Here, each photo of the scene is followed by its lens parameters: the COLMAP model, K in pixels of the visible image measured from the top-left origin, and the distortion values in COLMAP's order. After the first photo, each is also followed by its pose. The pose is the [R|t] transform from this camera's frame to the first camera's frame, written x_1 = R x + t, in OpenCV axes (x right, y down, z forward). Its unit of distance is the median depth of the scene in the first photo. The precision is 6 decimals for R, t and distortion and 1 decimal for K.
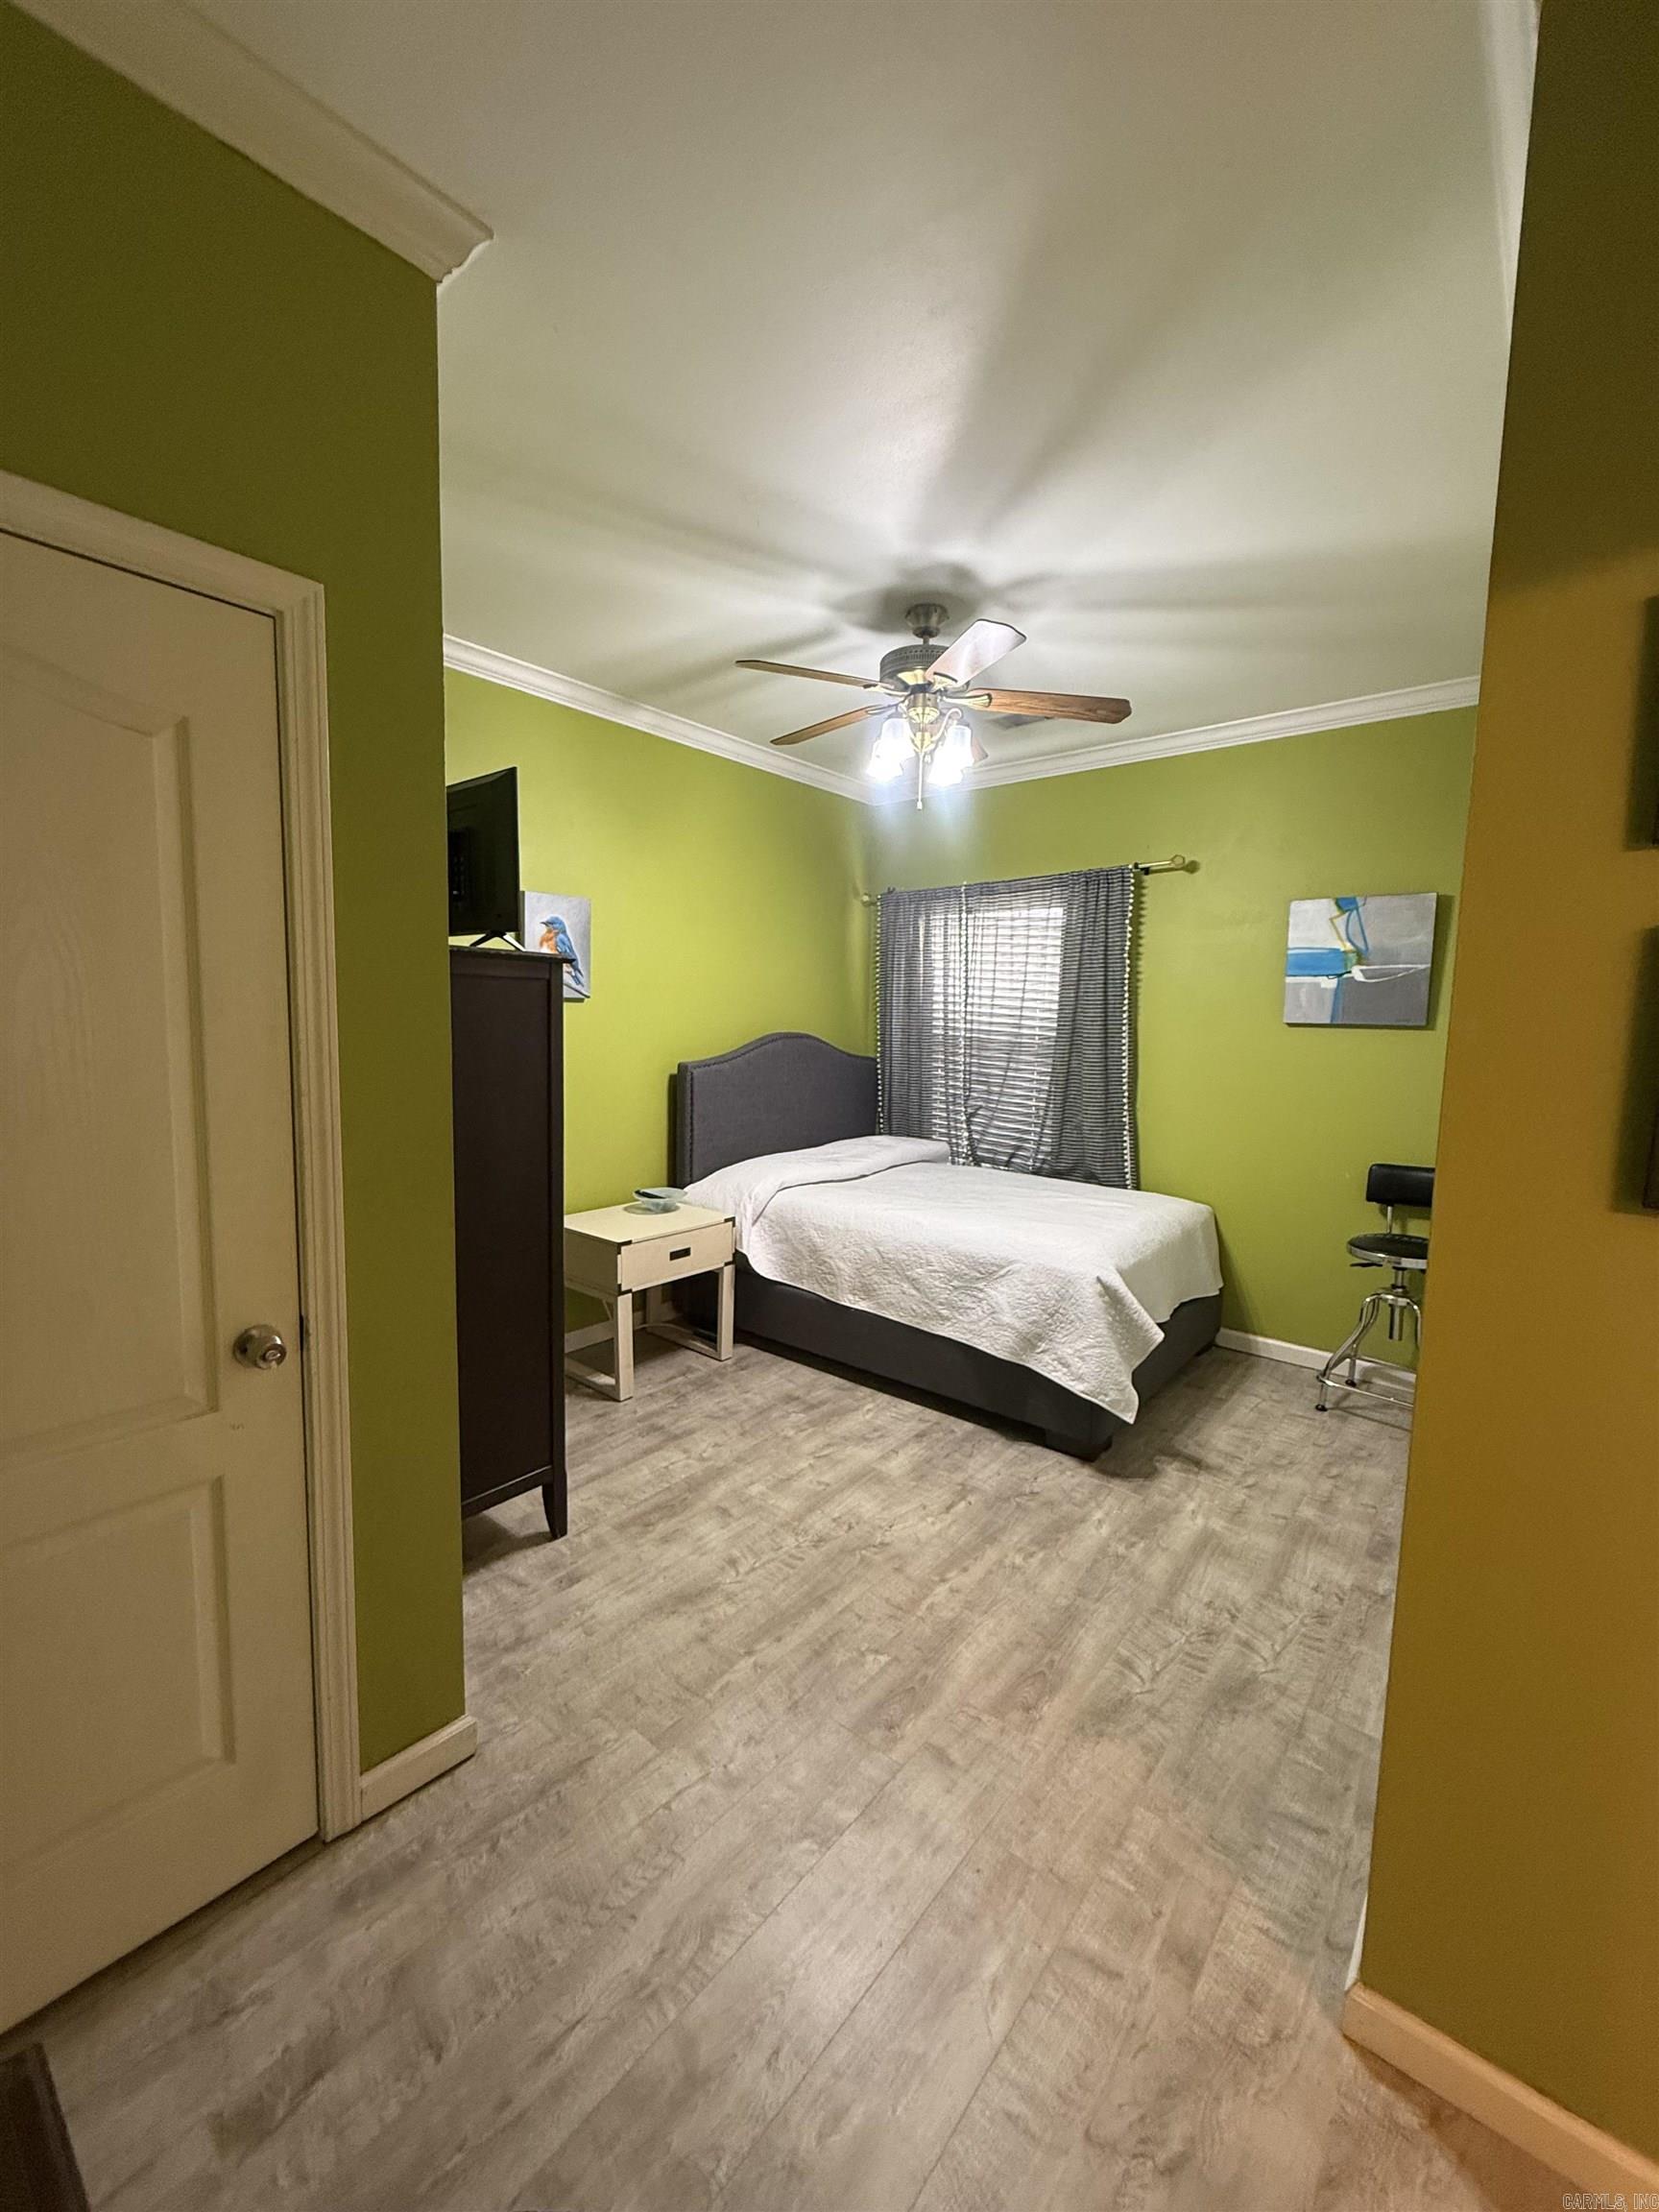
lens RADIAL K [[877.2, 0, 836.2], [0, 877.2, 1095.7], [0, 0, 1]] dist [-0.001604, 0.000031]
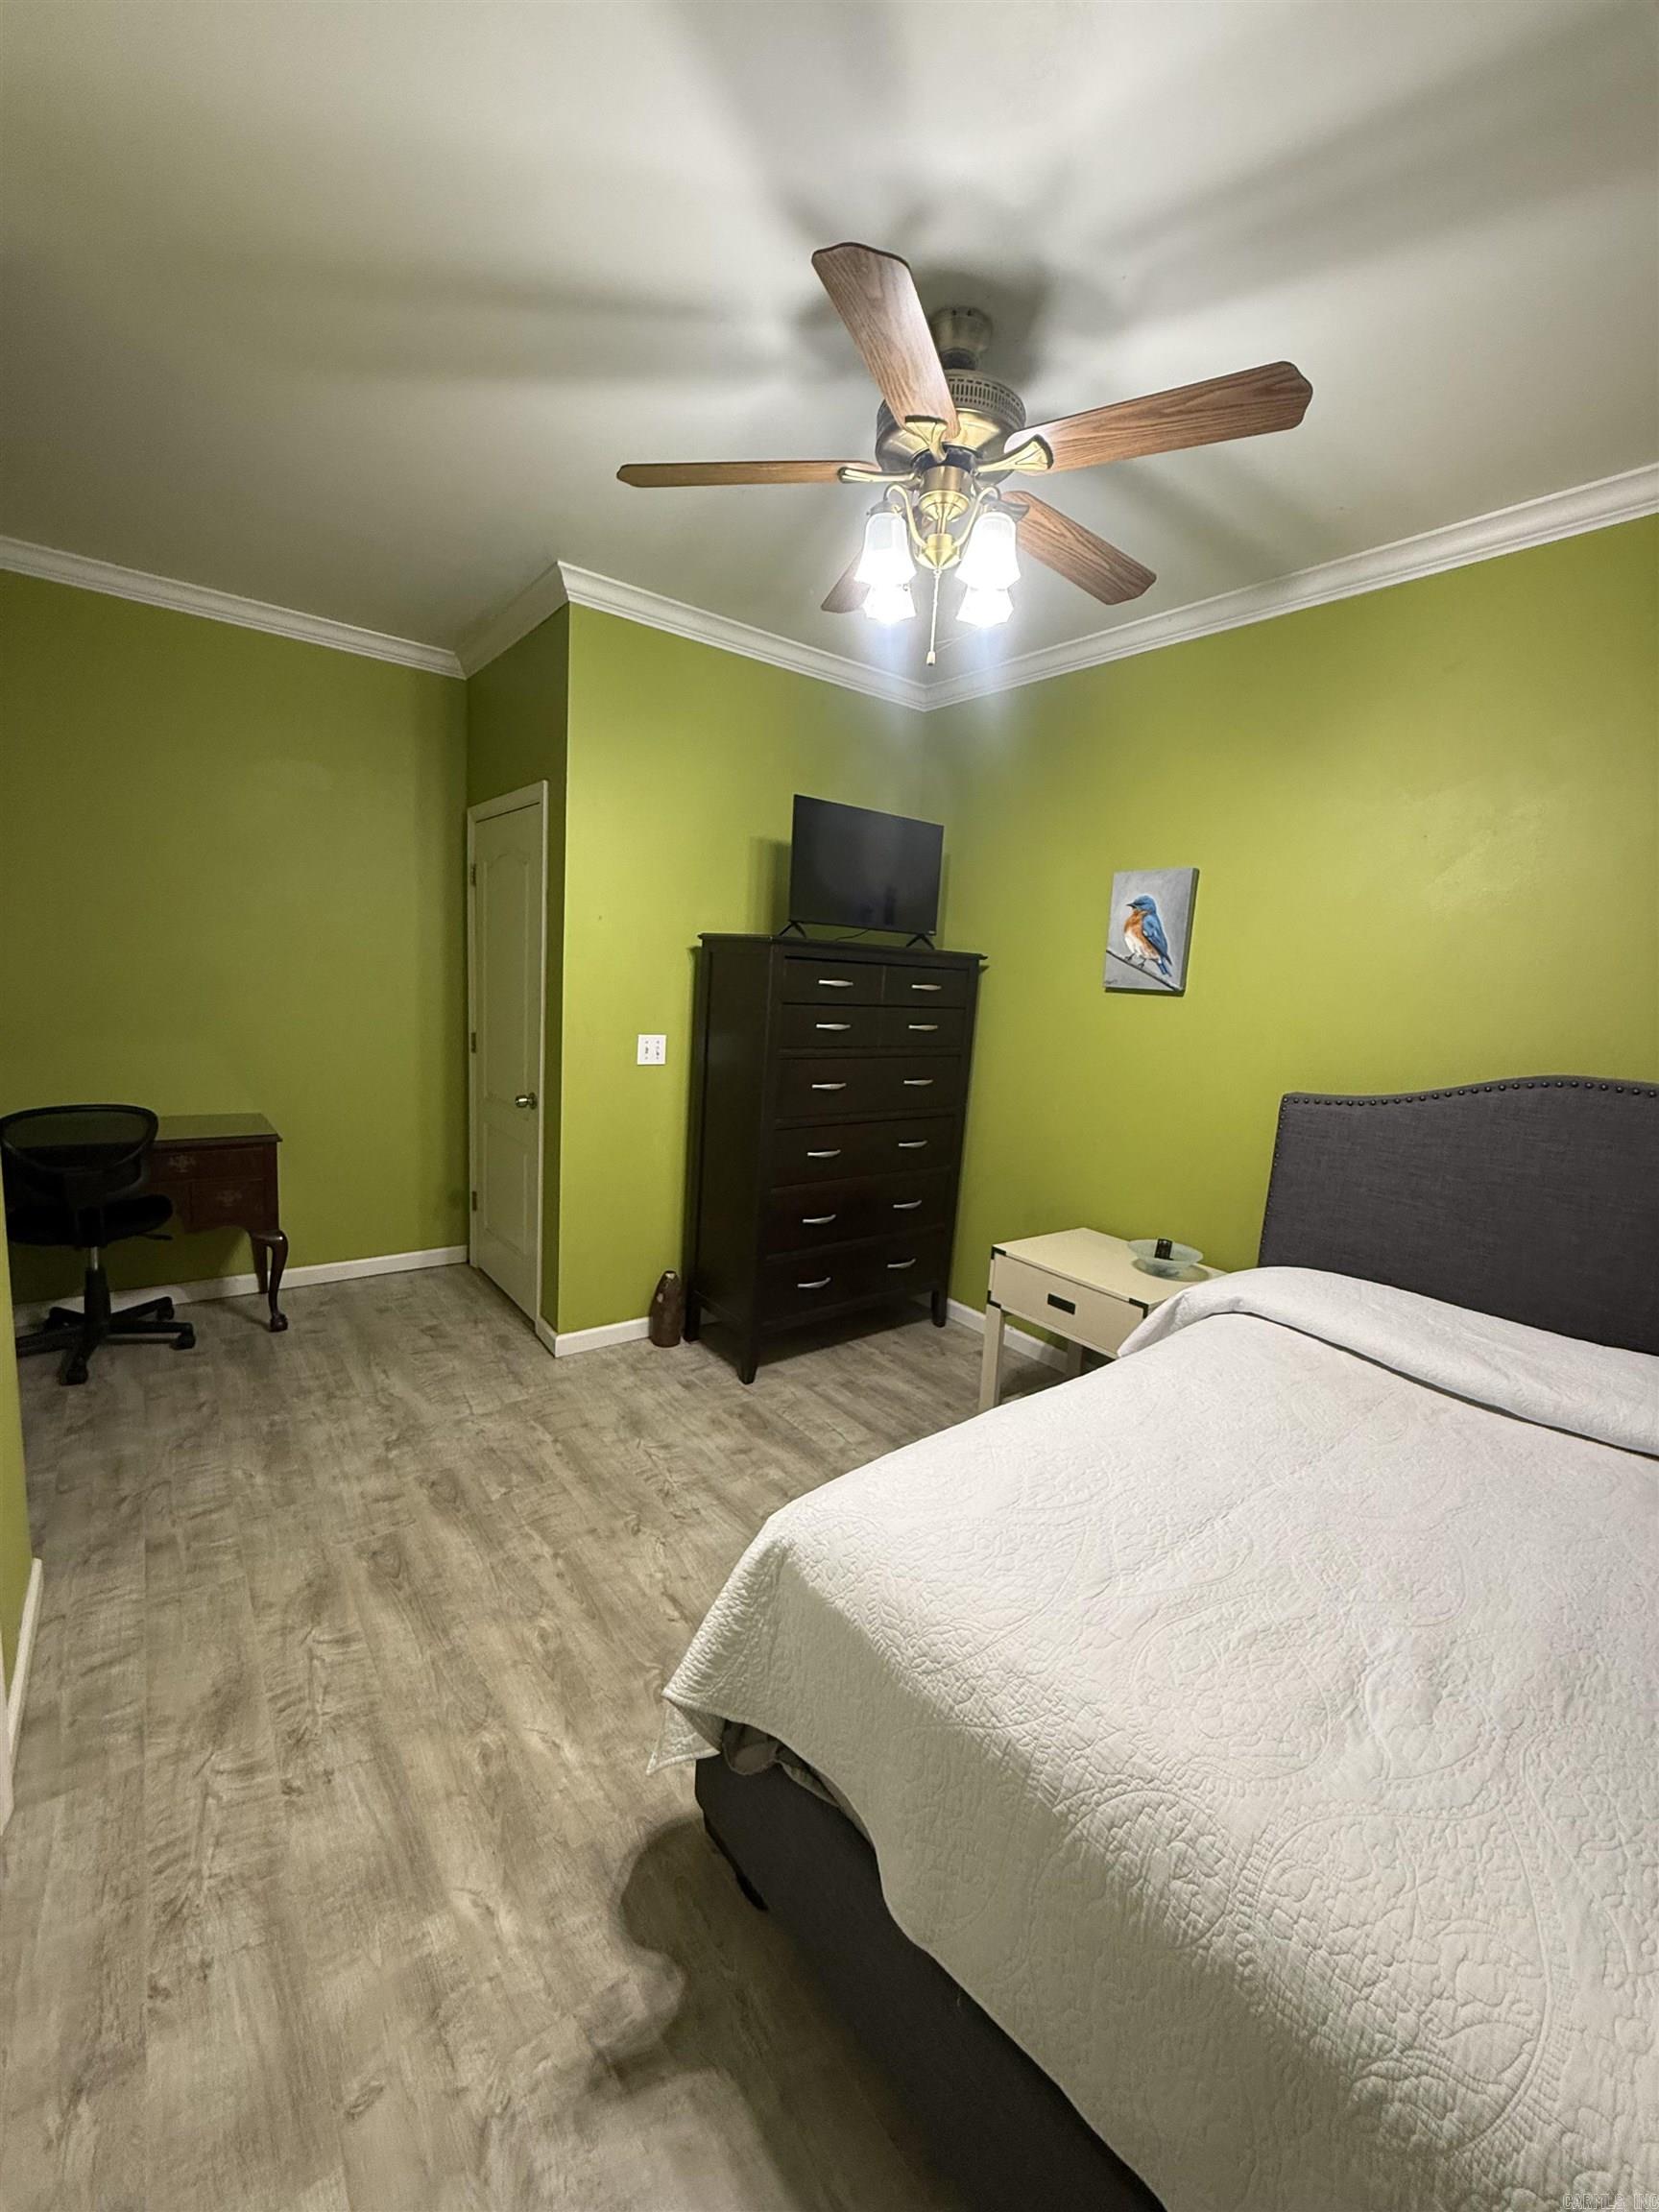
lens RADIAL K [[877.2, 0, 829.0], [0, 877.2, 1099.2], [0, 0, 1]] dist [-0.001604, 0.000031]
pose [[-0.218724, 0.104767, -0.970146, 0.939449], [-0.157375, 0.977416, 0.141033, -0.122717], [0.963012, 0.183524, -0.197297, 1.384797]]
